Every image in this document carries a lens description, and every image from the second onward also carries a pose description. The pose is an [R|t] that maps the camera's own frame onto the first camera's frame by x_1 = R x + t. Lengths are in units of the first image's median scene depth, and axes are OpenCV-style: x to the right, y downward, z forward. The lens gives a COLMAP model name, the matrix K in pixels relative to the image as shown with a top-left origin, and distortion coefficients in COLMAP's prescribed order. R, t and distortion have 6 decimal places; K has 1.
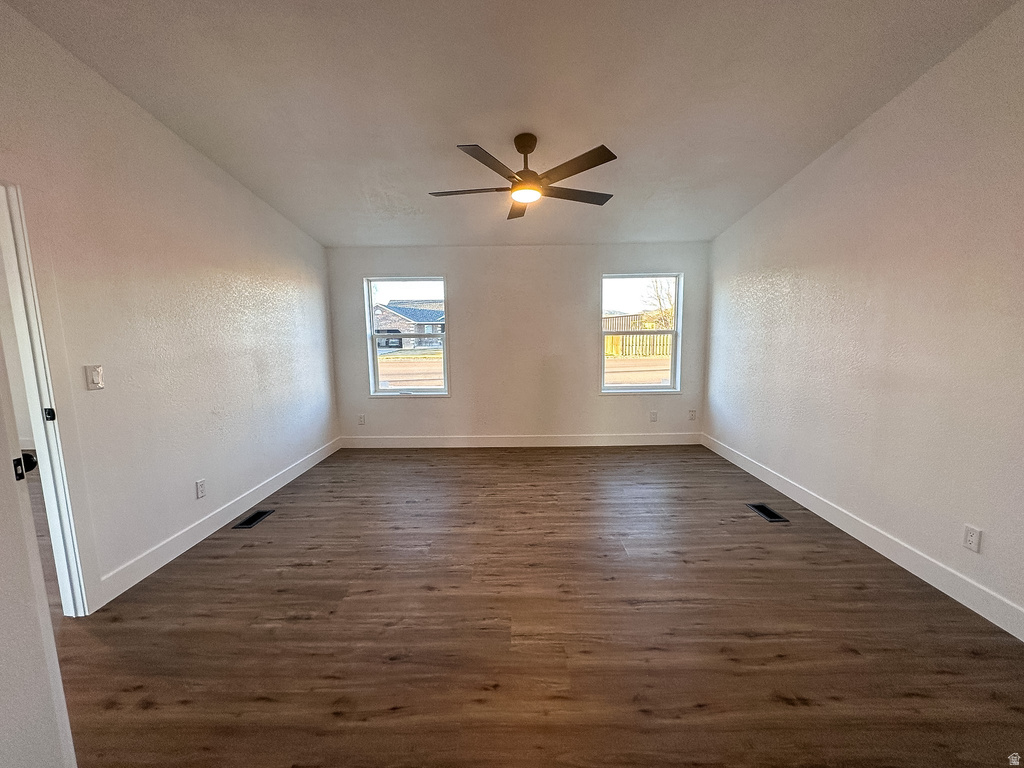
lens RADIAL K [[410.0, 0, 509.3], [0, 410.0, 386.2], [0, 0, 1]] dist [-0.001001, 0.000306]
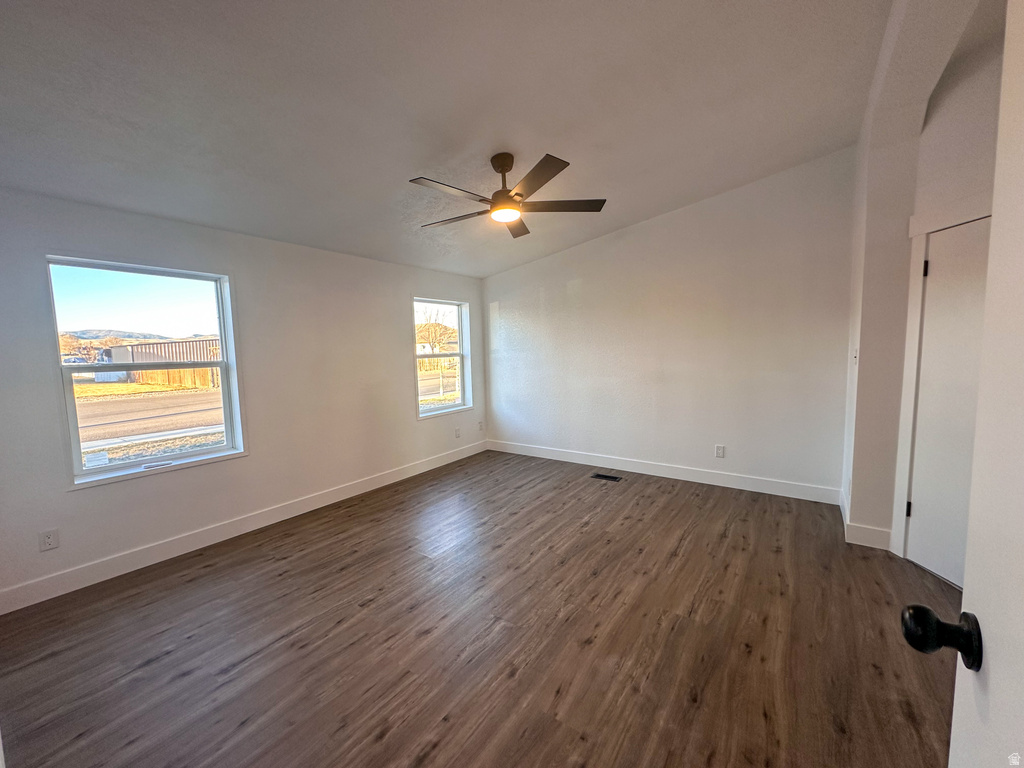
lens RADIAL K [[408.3, 0, 509.1], [0, 408.3, 383.6], [0, 0, 1]] dist [-0.000950, 0.000016]
pose [[0.573816, -0.069690, 0.816014, -0.764458], [0.125887, 0.992037, -0.003800, -0.057626], [-0.809251, 0.104906, 0.578020, 0.455811]]
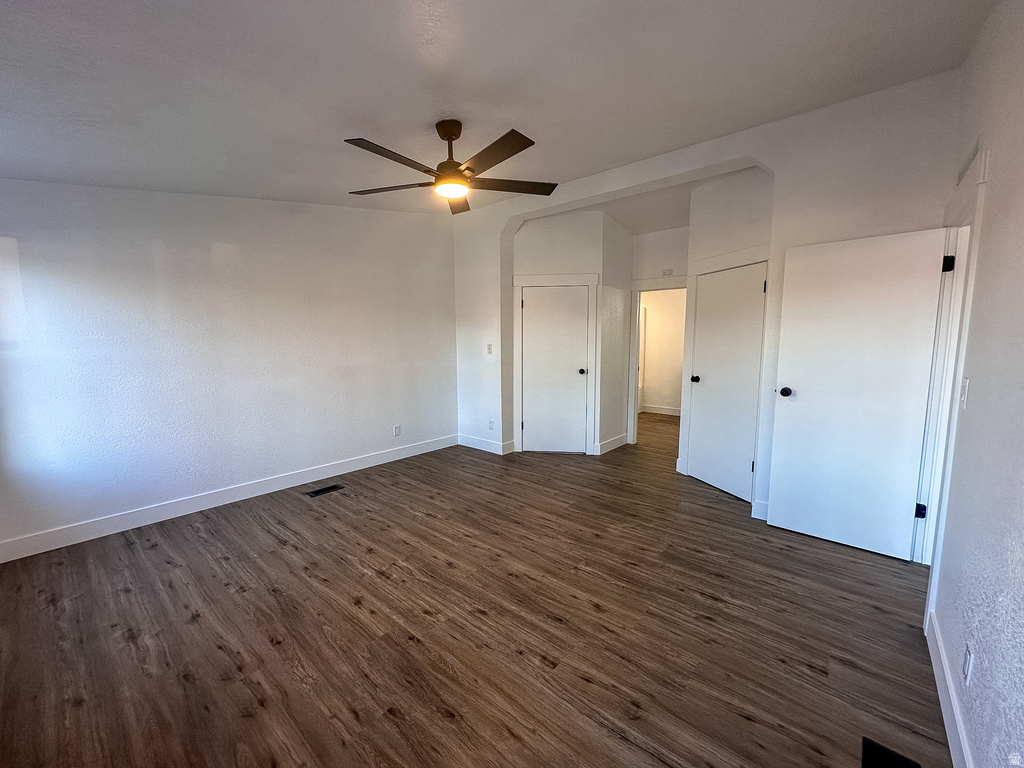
lens RADIAL K [[410.0, 0, 509.3], [0, 410.0, 386.2], [0, 0, 1]] dist [-0.001001, 0.000306]
pose [[-0.766820, -0.058881, 0.639155, -0.629307], [0.098805, 0.973087, 0.208183, -0.222363], [-0.634212, 0.222791, -0.740365, 1.630290]]
